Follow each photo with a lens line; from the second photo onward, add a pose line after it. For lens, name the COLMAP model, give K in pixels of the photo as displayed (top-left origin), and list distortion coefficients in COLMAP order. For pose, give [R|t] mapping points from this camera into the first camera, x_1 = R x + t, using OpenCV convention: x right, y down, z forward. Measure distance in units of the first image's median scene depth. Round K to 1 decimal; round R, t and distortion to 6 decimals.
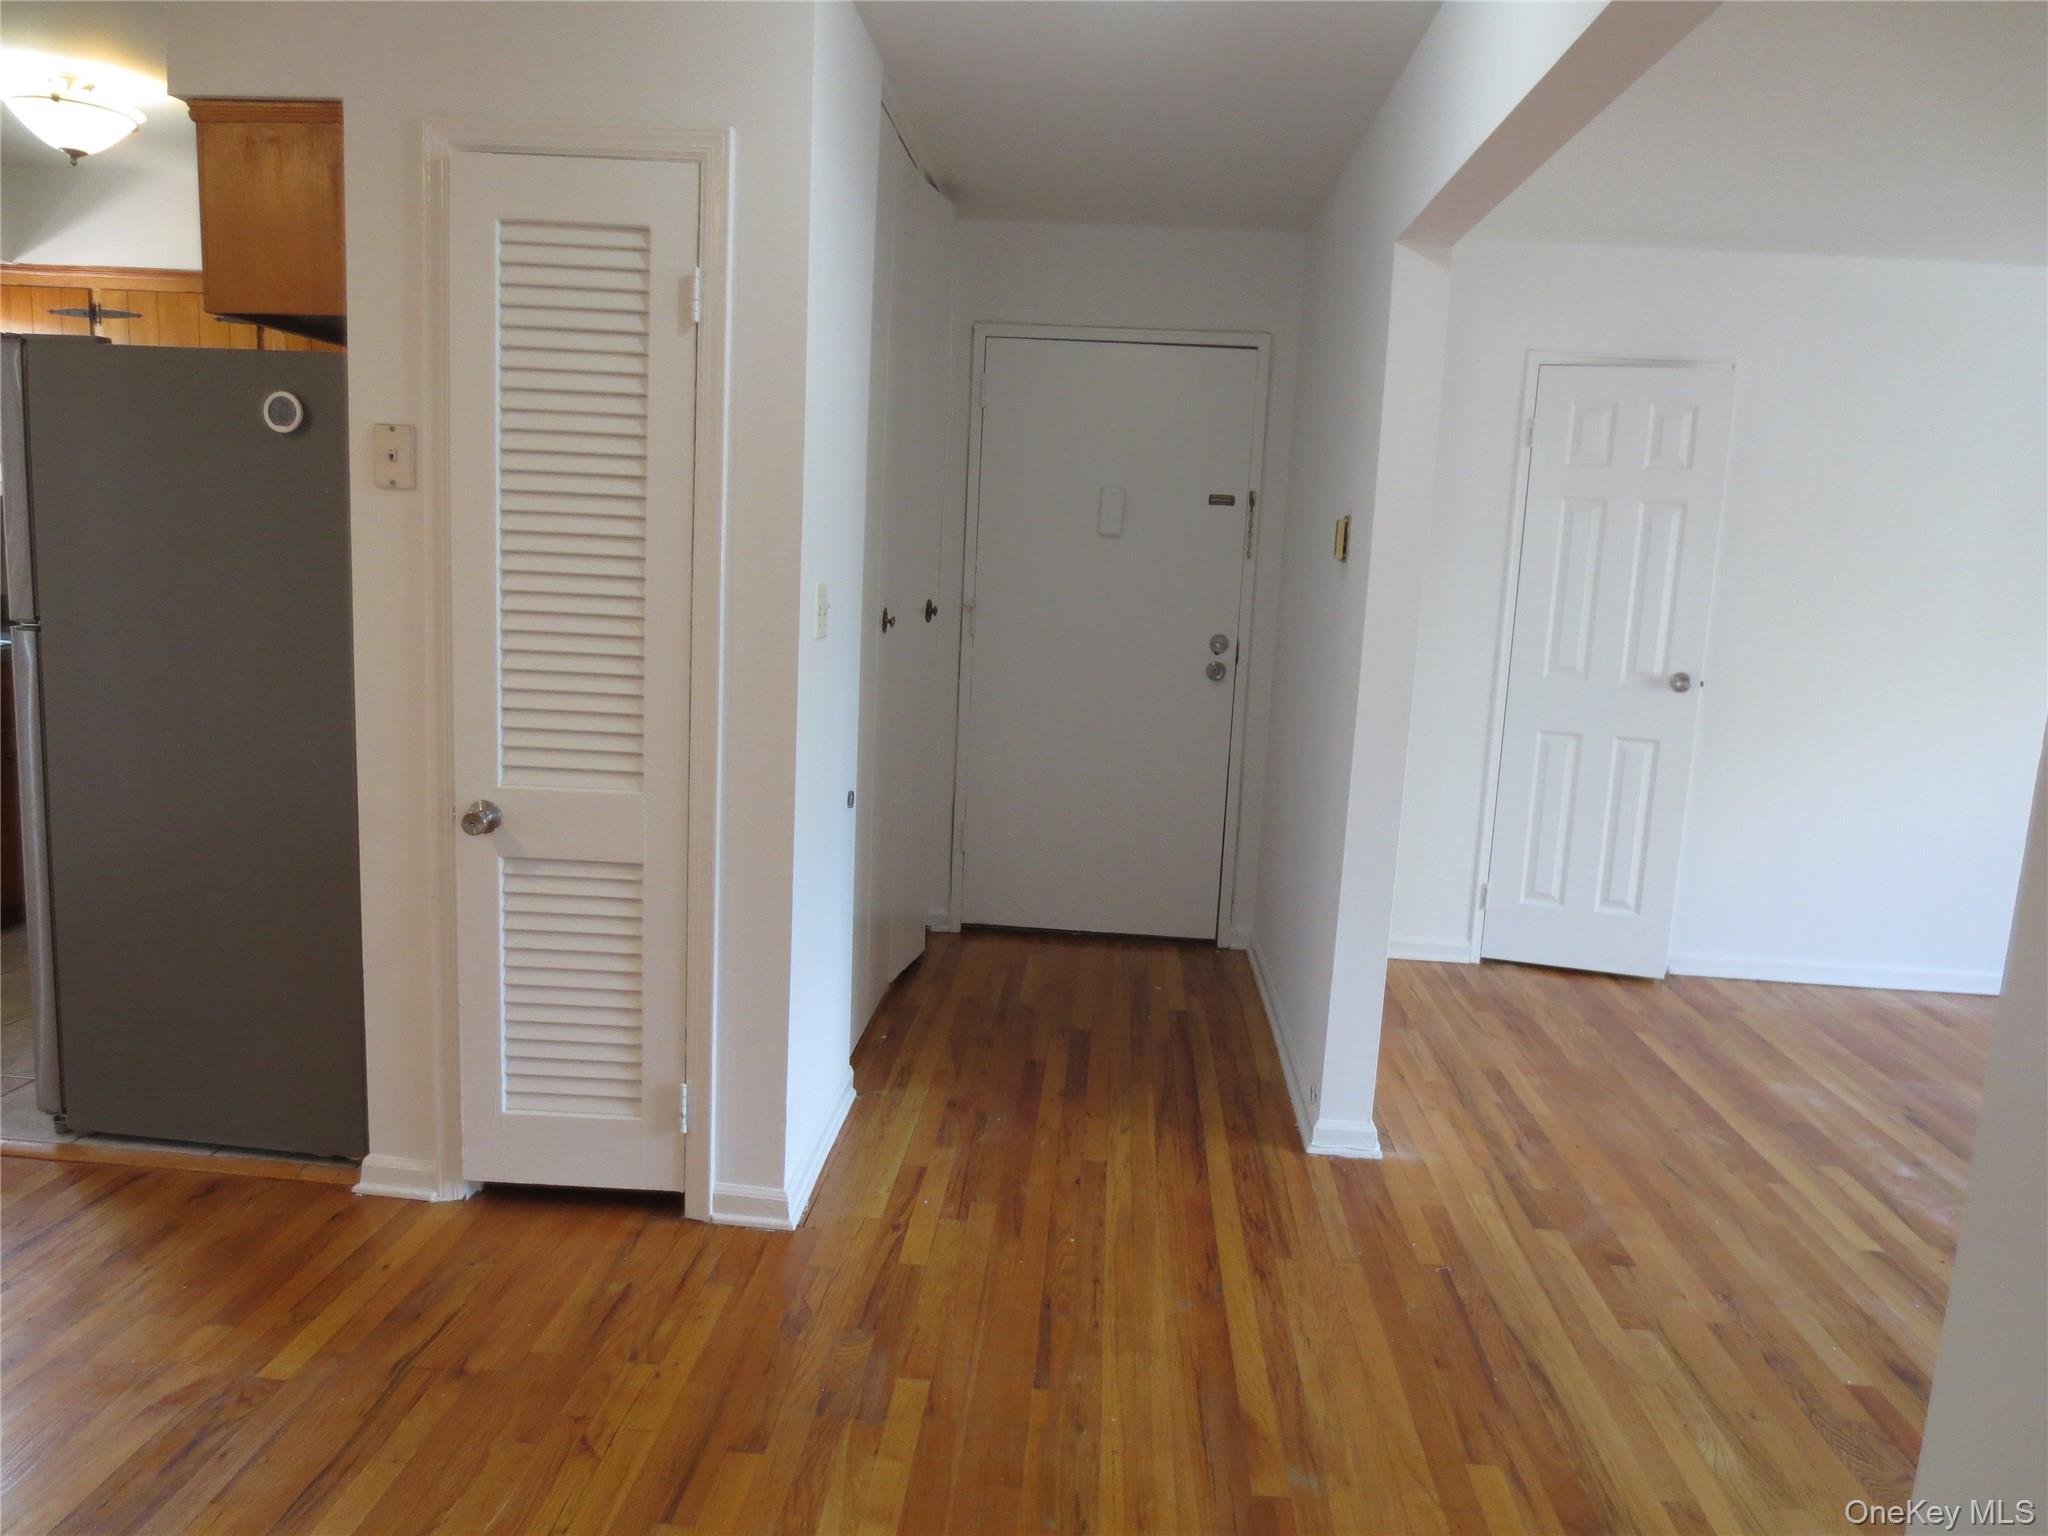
lens RADIAL K [[1455.0, 0, 1029.8], [0, 1455.0, 775.6], [0, 0, 1]] dist [-0.037510, 0.026985]
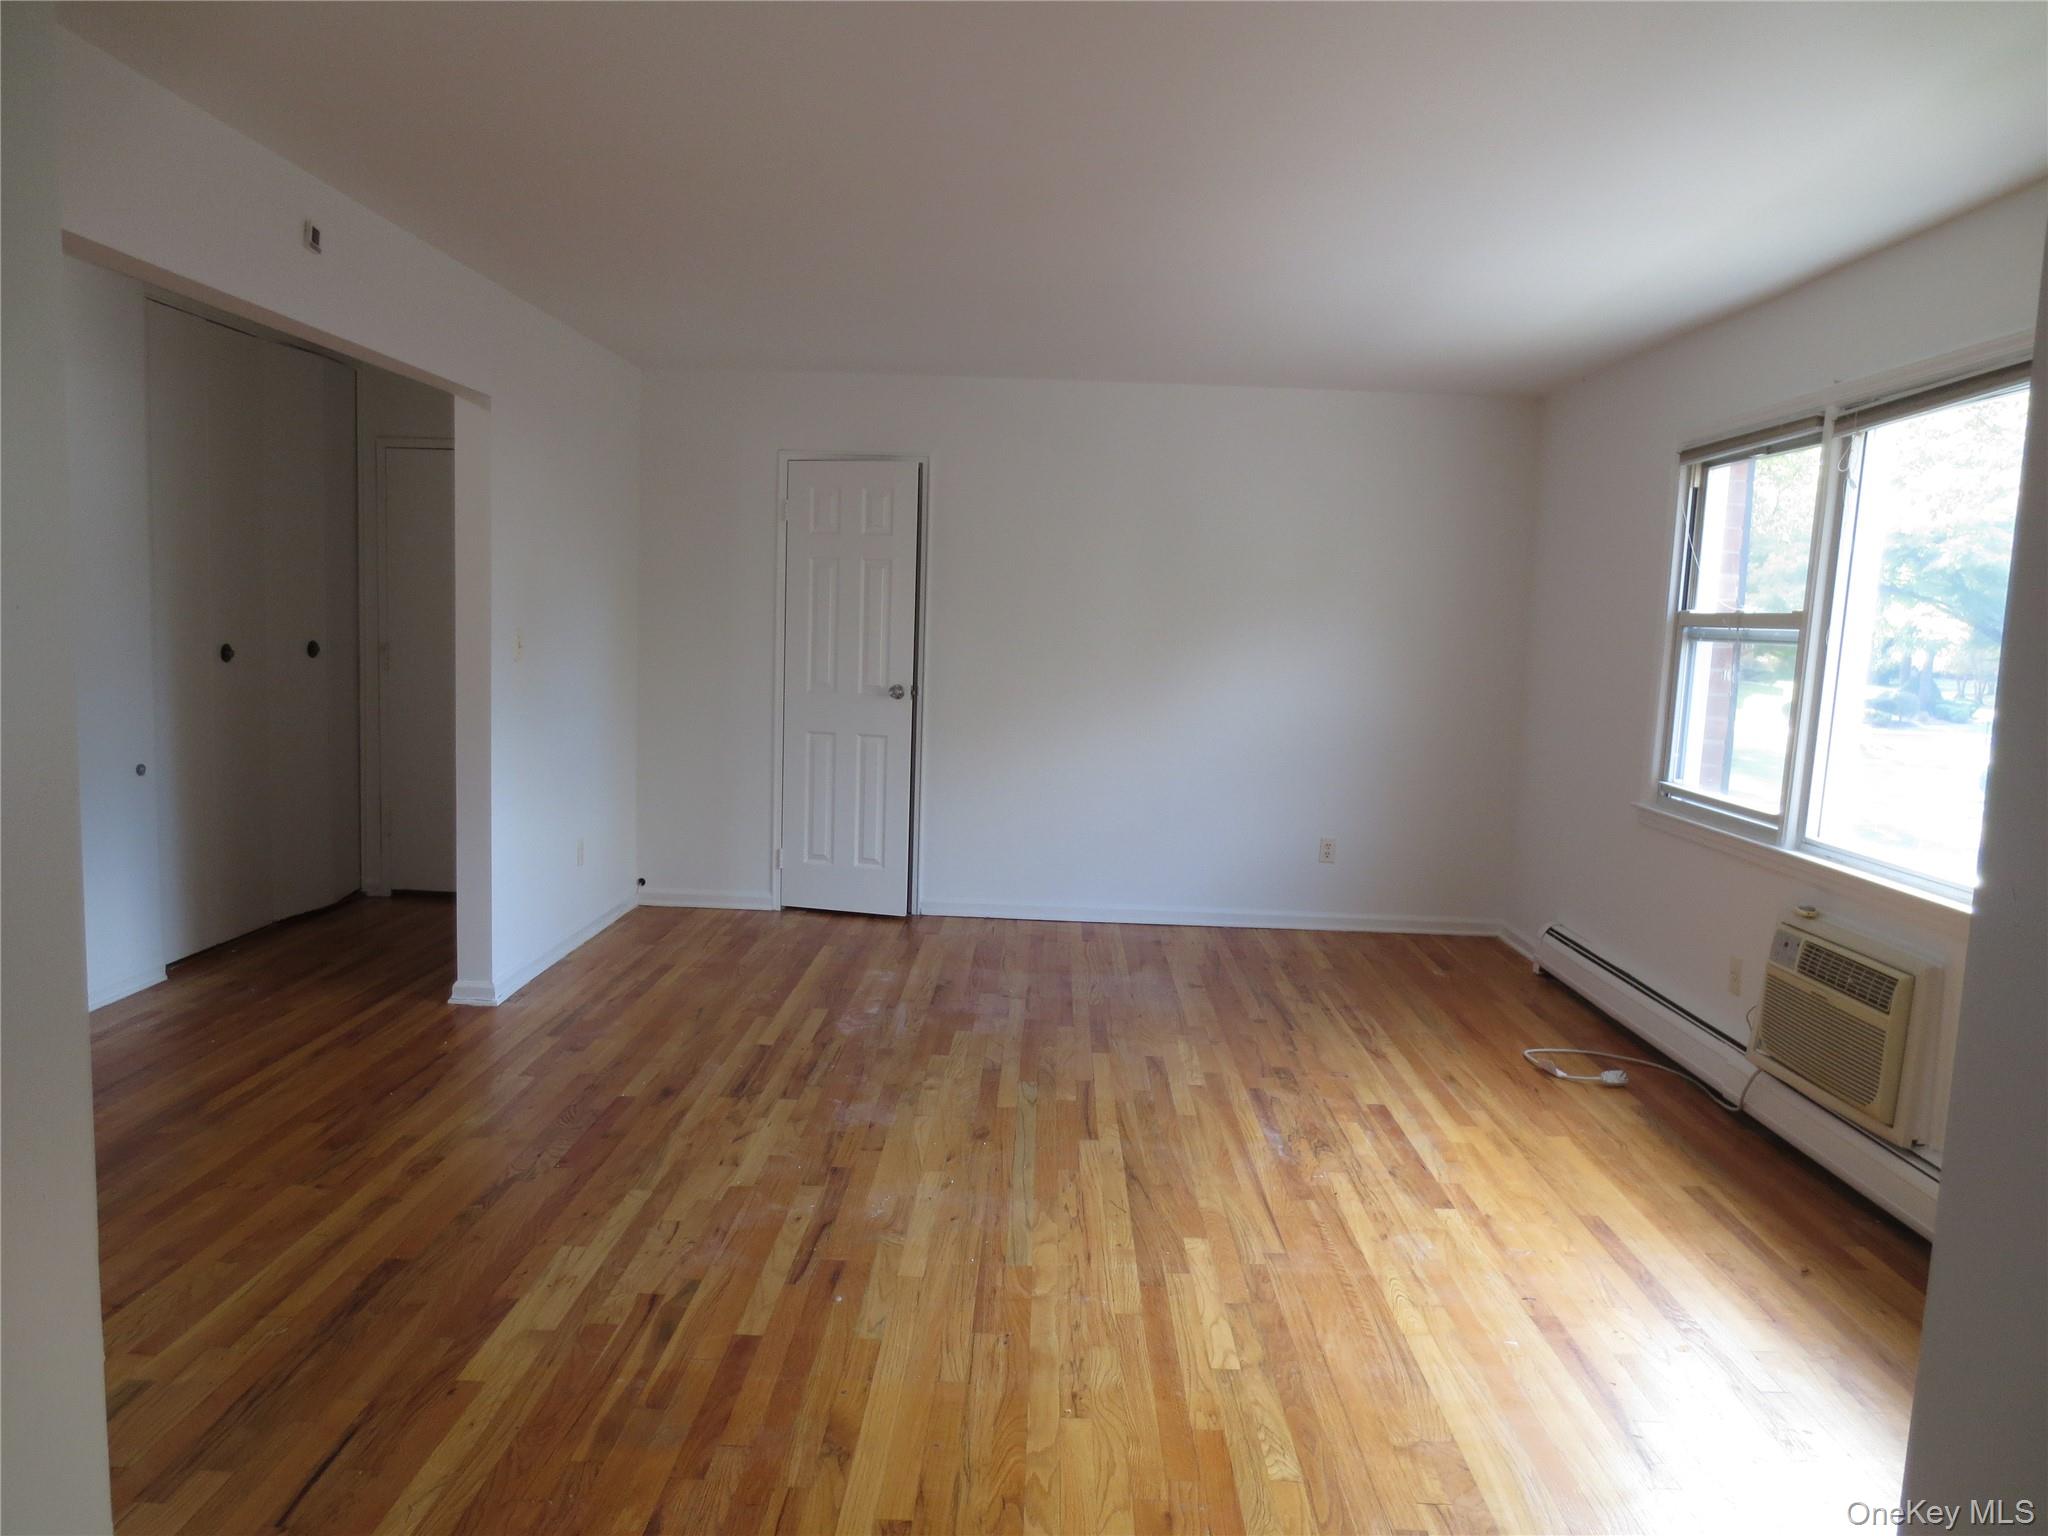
lens RADIAL K [[1455.0, 0, 1029.8], [0, 1455.0, 775.6], [0, 0, 1]] dist [-0.037510, 0.026985]
pose [[0.998957, -0.020491, 0.040805, 0.885594], [0.022559, 0.998450, -0.050887, 0.145033], [-0.039699, 0.051754, 0.997870, -0.601889]]
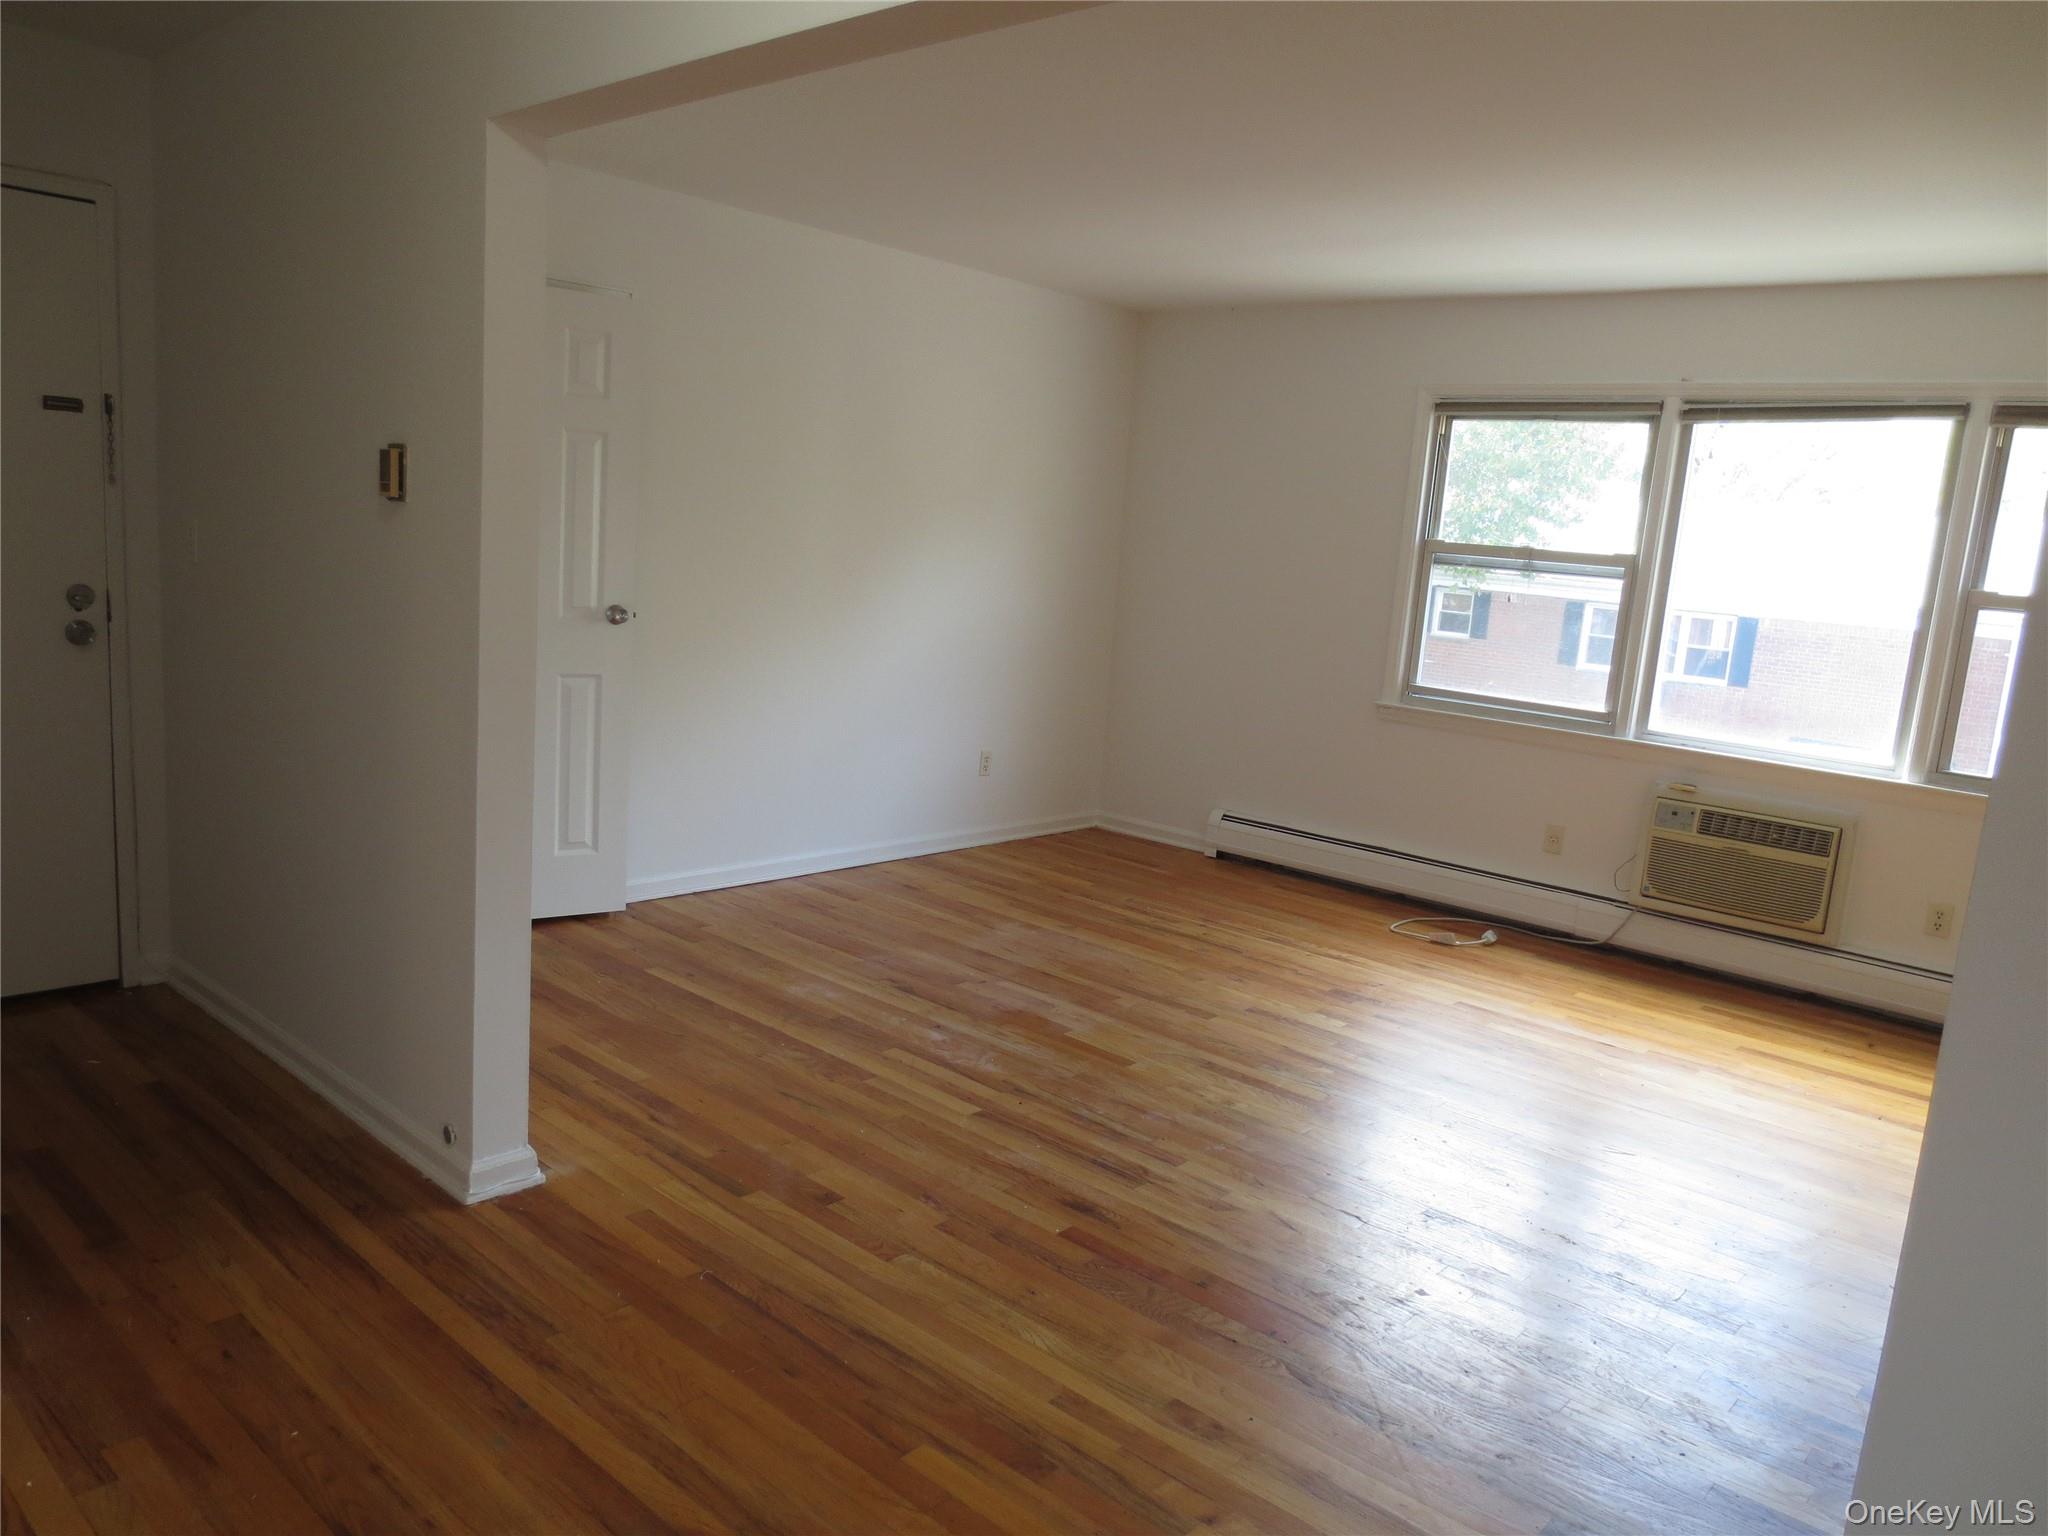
lens RADIAL K [[1455.0, 0, 1029.8], [0, 1455.0, 775.6], [0, 0, 1]] dist [-0.037510, 0.026985]
pose [[0.621872, -0.136713, 0.771093, -0.272615], [0.085341, 0.990610, 0.106807, -0.063955], [-0.778455, -0.000614, 0.627700, 0.256359]]
